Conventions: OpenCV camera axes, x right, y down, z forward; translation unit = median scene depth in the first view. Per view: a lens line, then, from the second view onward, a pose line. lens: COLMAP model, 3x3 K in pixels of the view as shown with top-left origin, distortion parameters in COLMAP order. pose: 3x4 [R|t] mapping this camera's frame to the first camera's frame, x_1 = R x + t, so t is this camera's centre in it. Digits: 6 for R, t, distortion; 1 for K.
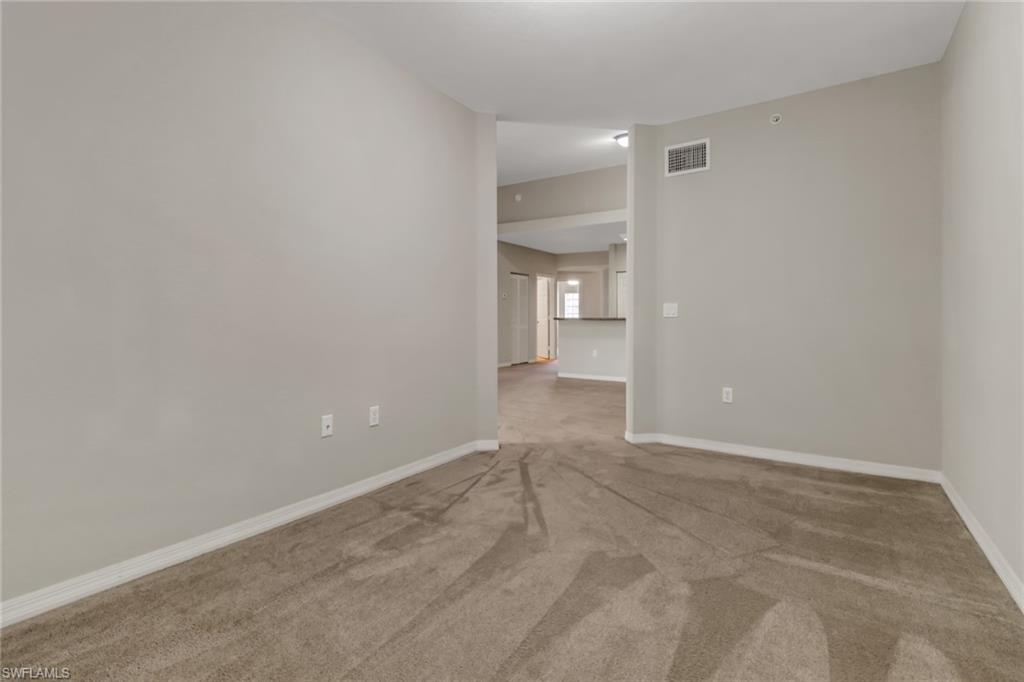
lens RADIAL K [[484.4, 0, 511.3], [0, 484.4, 323.8], [0, 0, 1]] dist [0.002251, 0.000109]
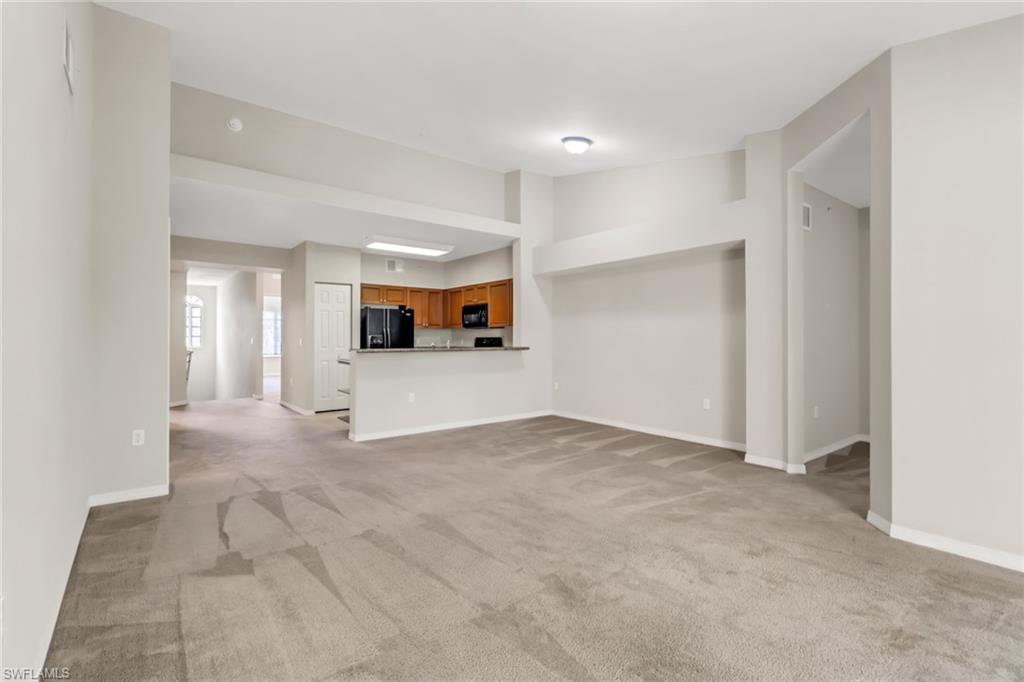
lens RADIAL K [[467.8, 0, 512.0], [0, 467.8, 341.0], [0, 0, 1]] dist [0.000516, 0.000034]
pose [[0.290892, -0.012989, 0.956668, -0.347440], [0.007796, 0.999907, 0.011206, -0.023457], [-0.956724, 0.004198, 0.290966, 0.502393]]
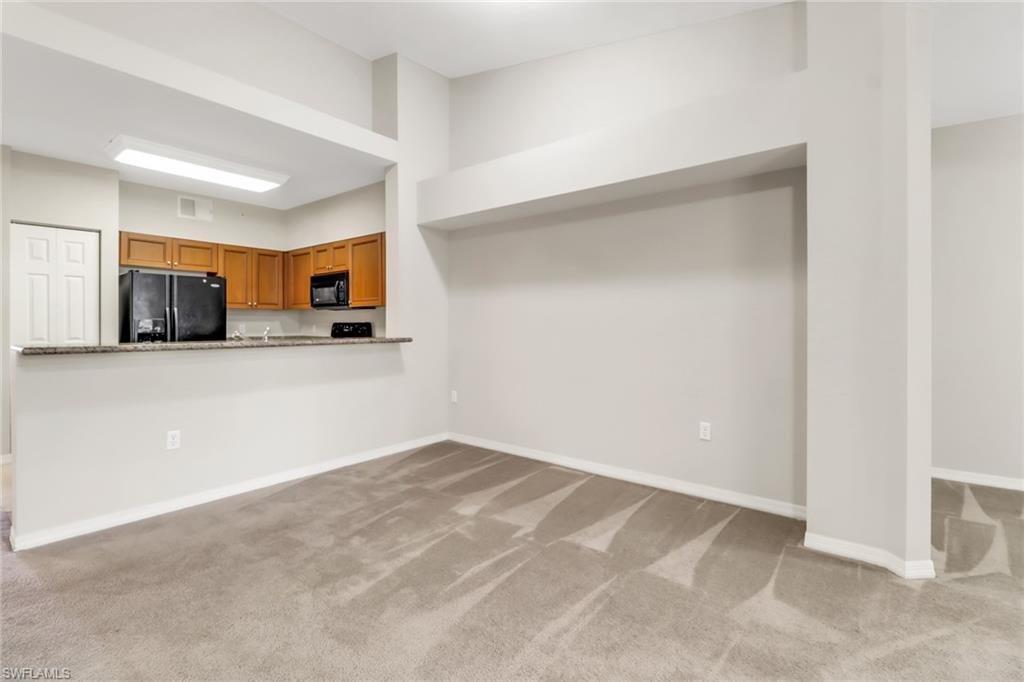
lens RADIAL K [[484.4, 0, 511.3], [0, 484.4, 323.8], [0, 0, 1]] dist [0.002251, 0.000109]
pose [[0.068817, -0.005001, 0.997617, -0.139448], [0.007392, 0.999963, 0.004502, -0.021085], [-0.997602, 0.007065, 0.068851, 0.551972]]
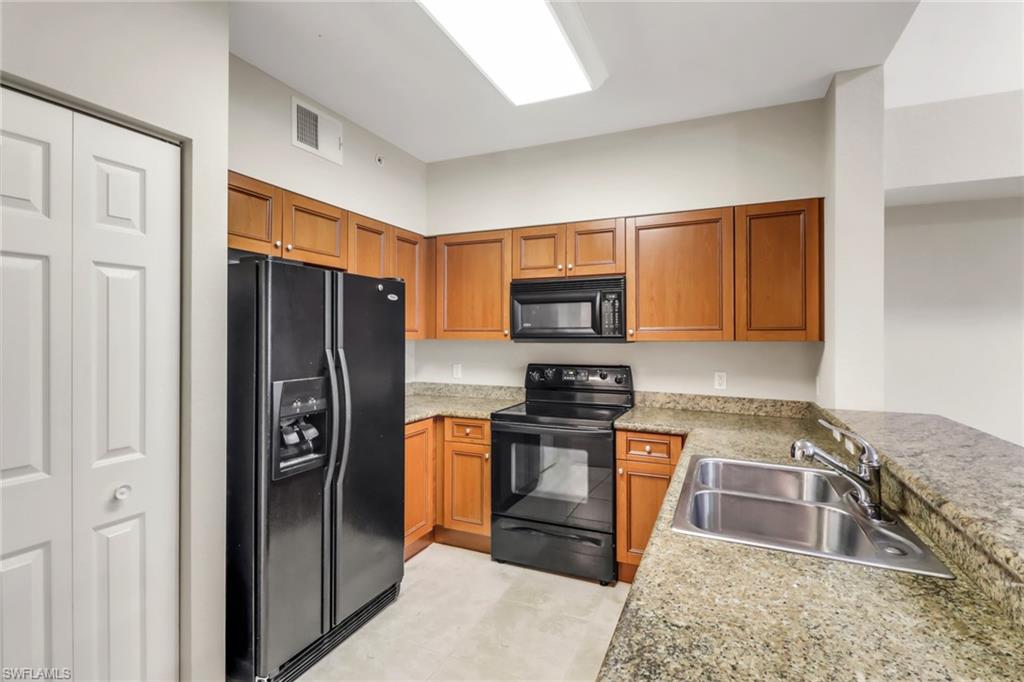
lens RADIAL K [[483.5, 0, 513.3], [0, 483.5, 335.1], [0, 0, 1]] dist [0.004467, -0.000575]
pose [[-0.192858, -0.010062, 0.981175, 0.091013], [0.003571, 0.999934, 0.010956, -0.043715], [-0.981220, 0.005617, -0.192810, 0.869874]]
